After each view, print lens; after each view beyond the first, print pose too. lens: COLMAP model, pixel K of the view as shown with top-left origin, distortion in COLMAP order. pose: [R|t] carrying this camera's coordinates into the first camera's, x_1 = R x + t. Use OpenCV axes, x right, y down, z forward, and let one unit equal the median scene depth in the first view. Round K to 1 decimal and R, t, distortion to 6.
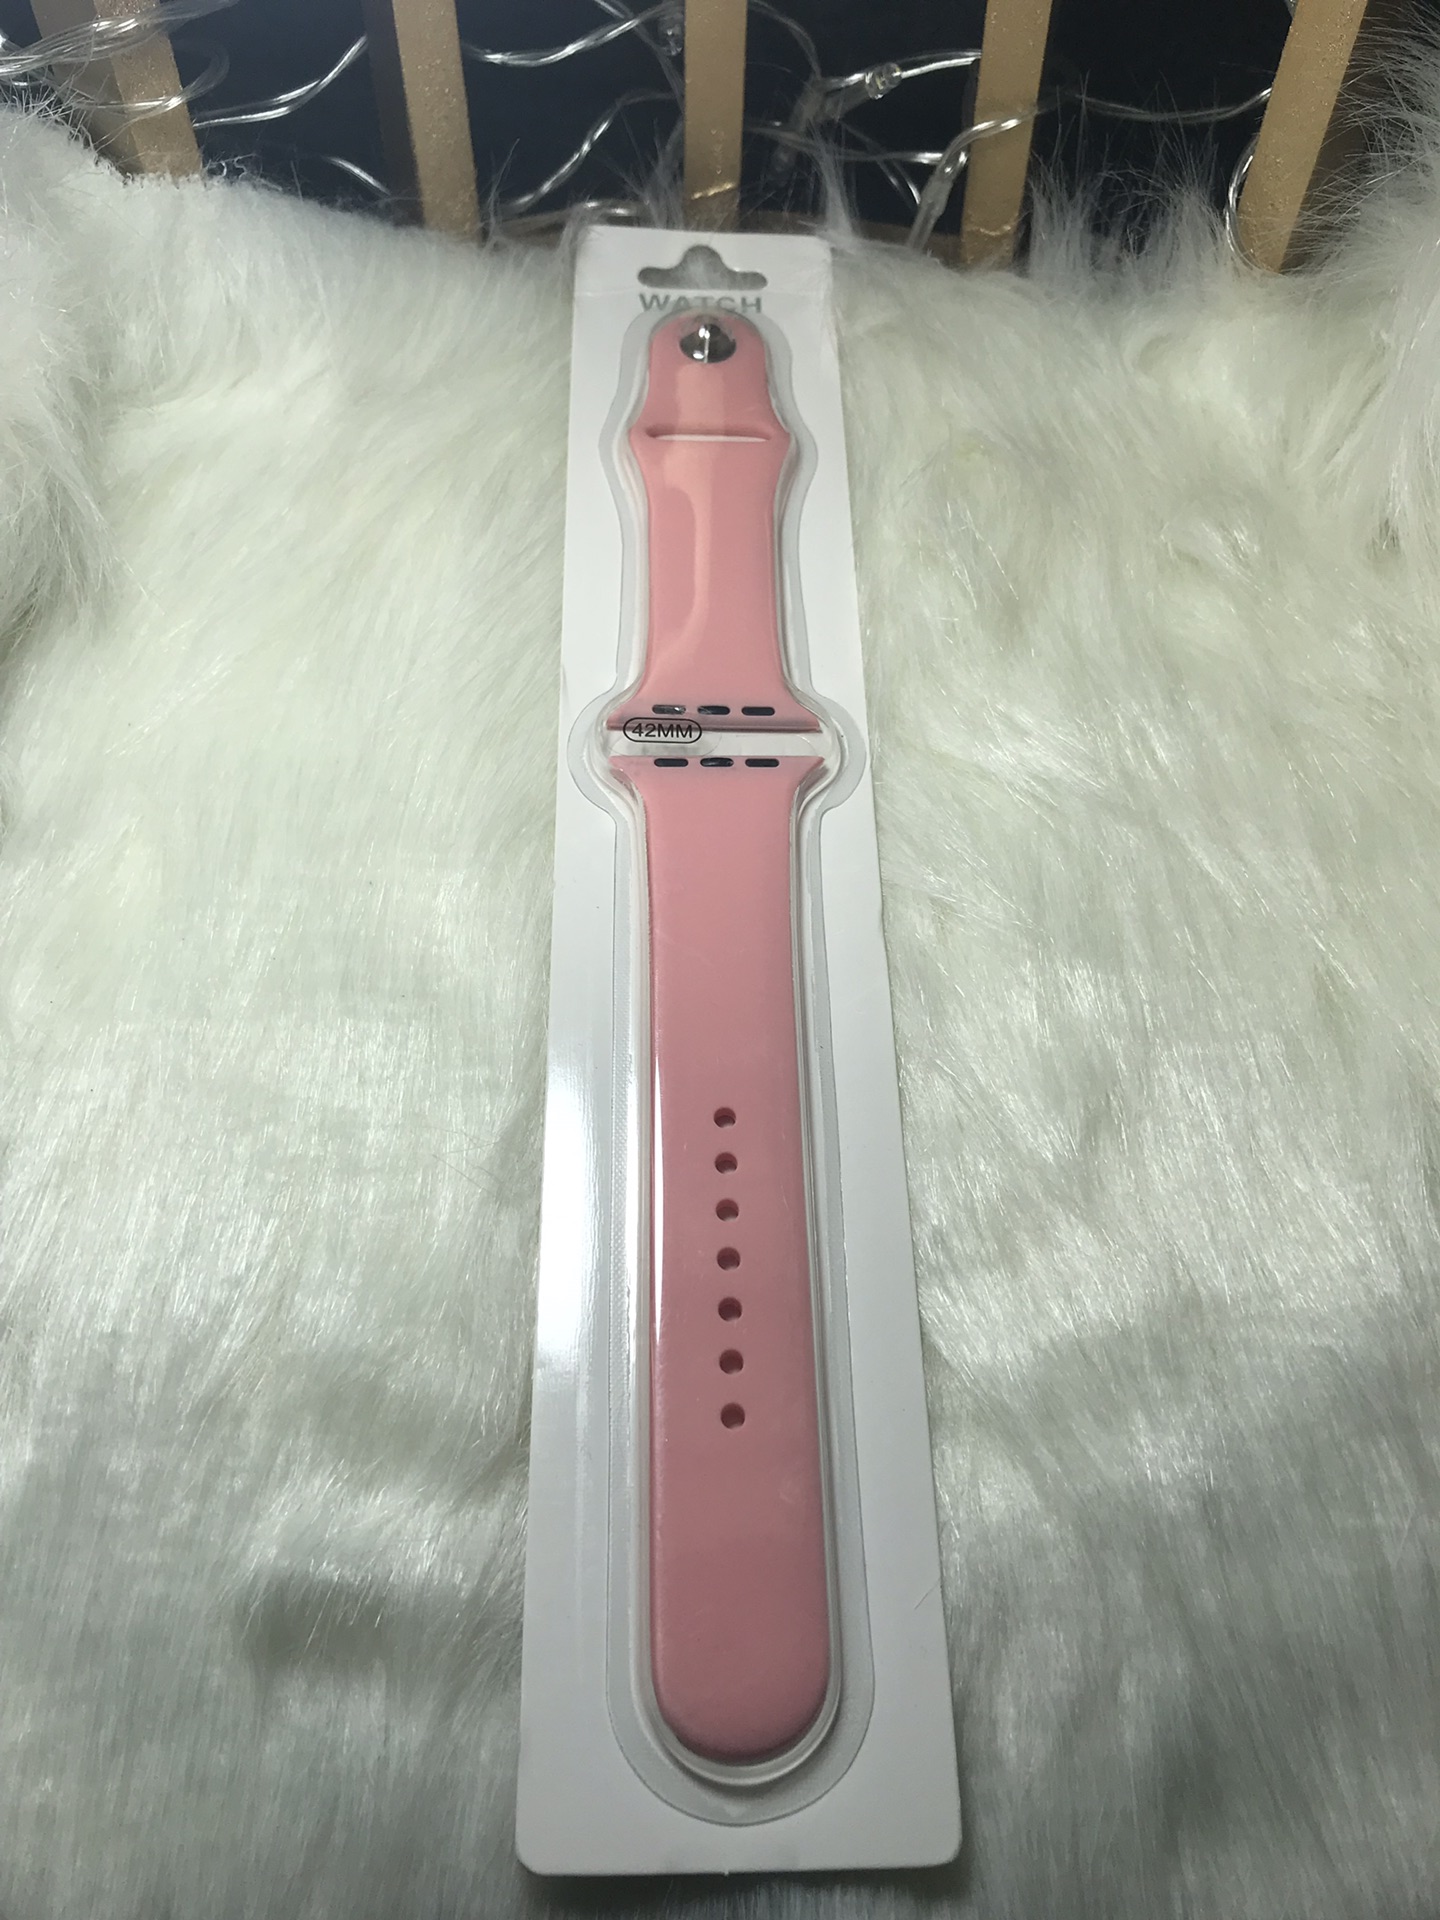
lens RADIAL K [[1599.9, 0, 726.0], [0, 1599.9, 964.4], [0, 0, 1]] dist [-0.007239, 0.001893]
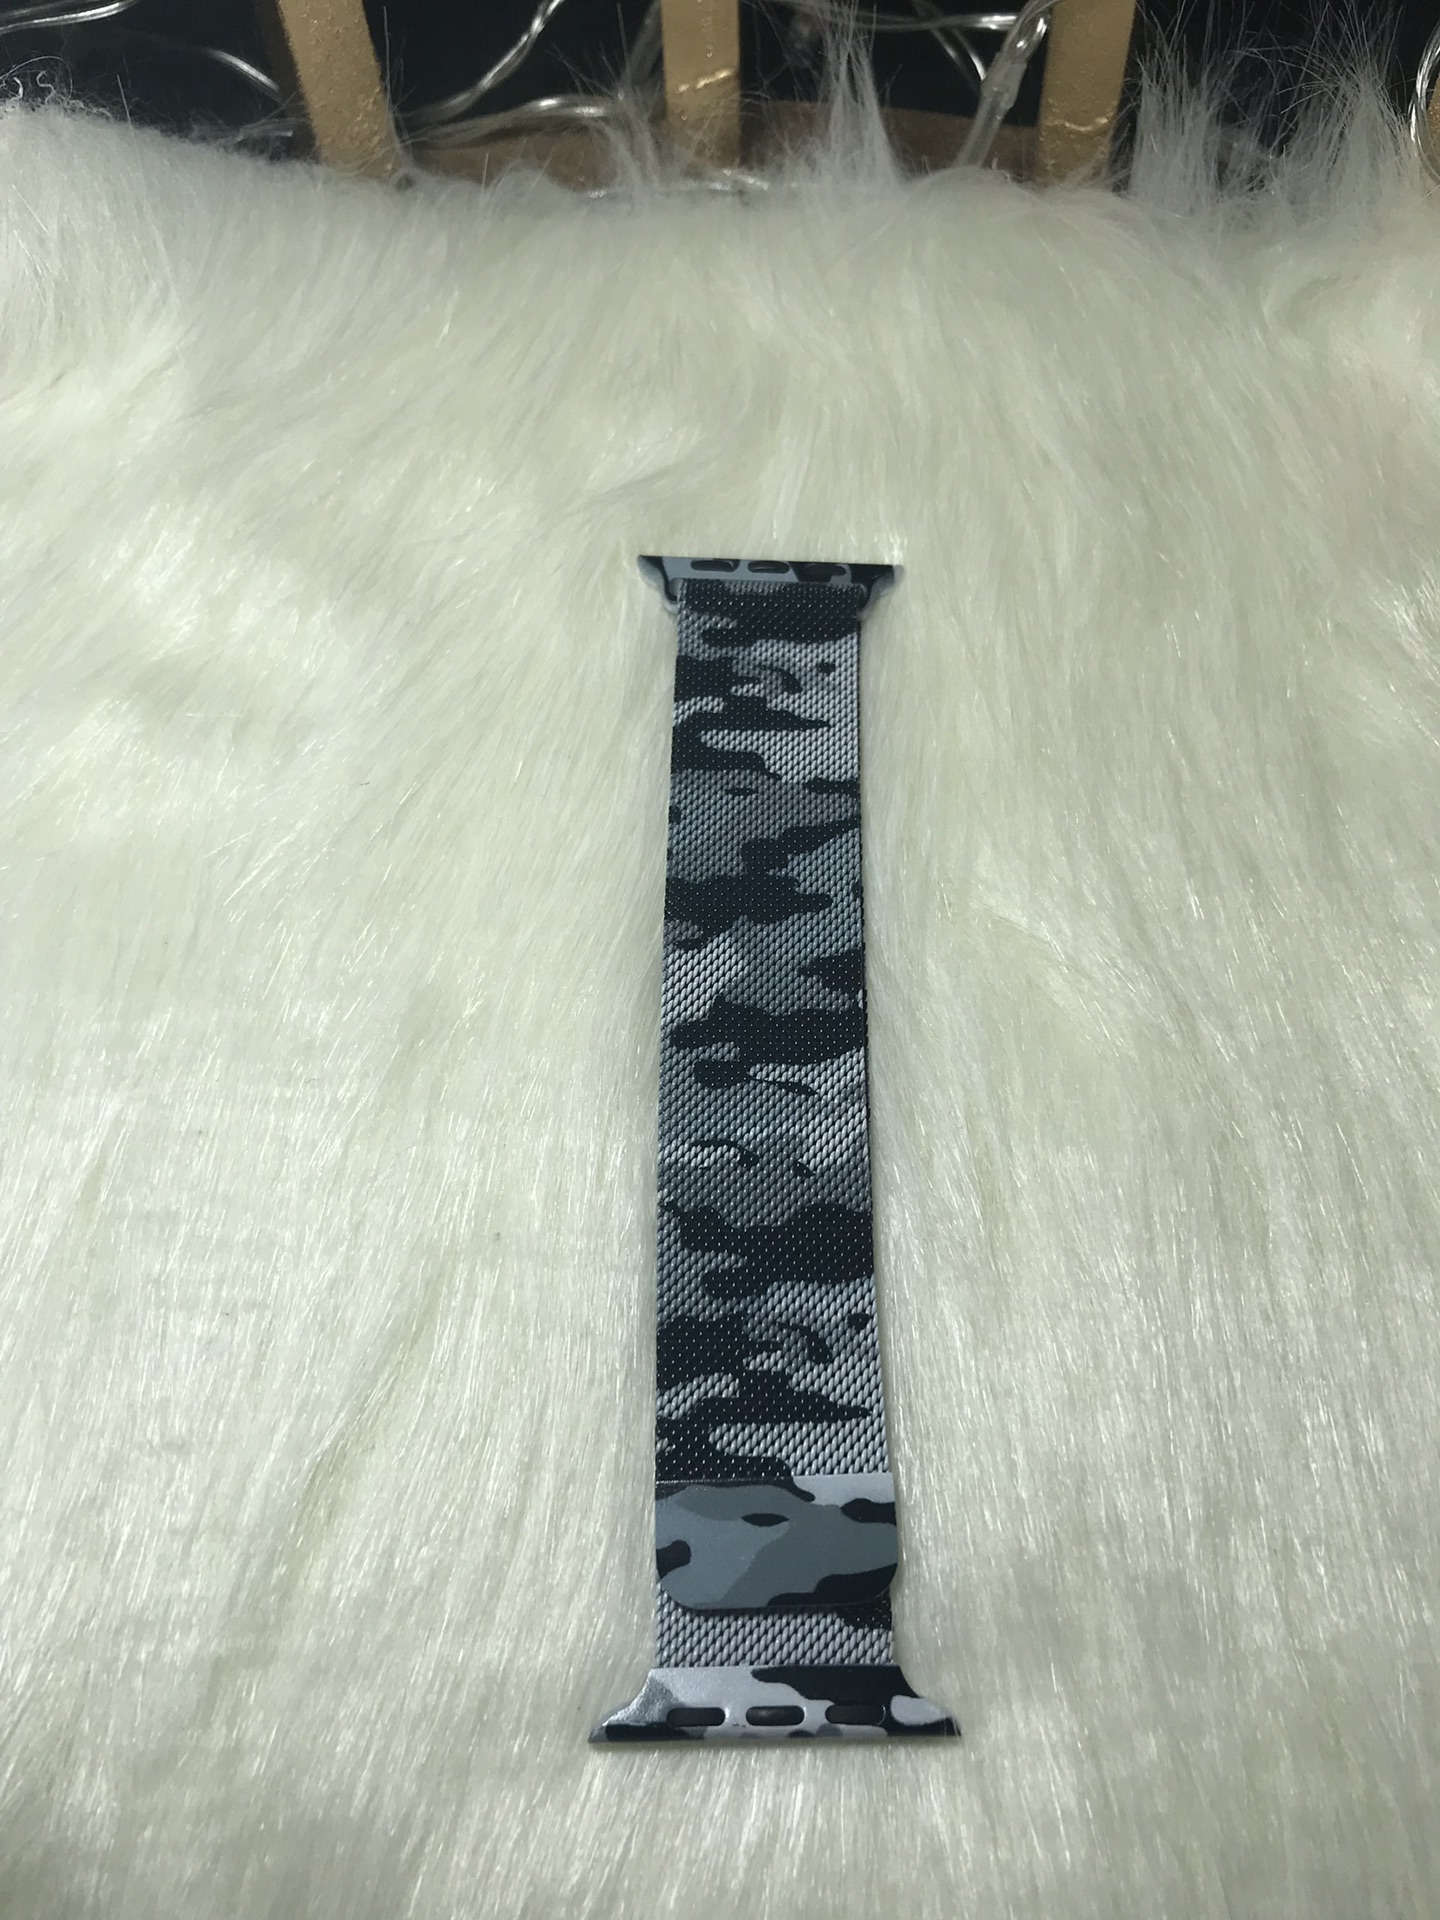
lens RADIAL K [[1610.3, 0, 723.8], [0, 1610.3, 961.2], [0, 0, 1]] dist [-0.026699, 0.015656]
pose [[0.998694, -0.006043, -0.050740, 0.044726], [0.010333, 0.996351, 0.084722, -0.168464], [0.050043, -0.085135, 0.995112, 0.270514]]
